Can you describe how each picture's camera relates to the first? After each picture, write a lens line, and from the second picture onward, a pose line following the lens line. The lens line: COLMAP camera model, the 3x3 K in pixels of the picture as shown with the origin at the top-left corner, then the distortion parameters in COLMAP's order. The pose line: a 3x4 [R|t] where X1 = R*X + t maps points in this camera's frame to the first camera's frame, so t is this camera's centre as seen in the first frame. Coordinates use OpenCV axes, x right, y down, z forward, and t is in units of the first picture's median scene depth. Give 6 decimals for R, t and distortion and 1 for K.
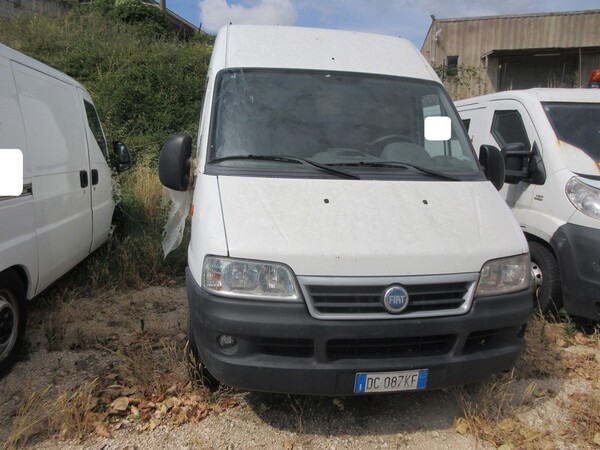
lens RADIAL K [[446.2, 0, 309.0], [0, 446.2, 226.3], [0, 0, 1]] dist [0.001098, 0.003985]
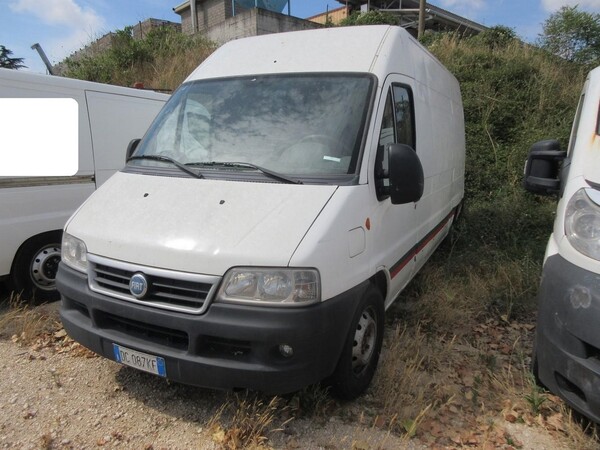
lens RADIAL K [[452.6, 0, 306.6], [0, 452.6, 226.0], [0, 0, 1]] dist [0.005393, -0.000354]
pose [[0.805409, 0.093448, -0.585307, 1.020689], [-0.097793, 0.994911, 0.024277, -0.044218], [0.584597, 0.037685, 0.810448, 0.288993]]
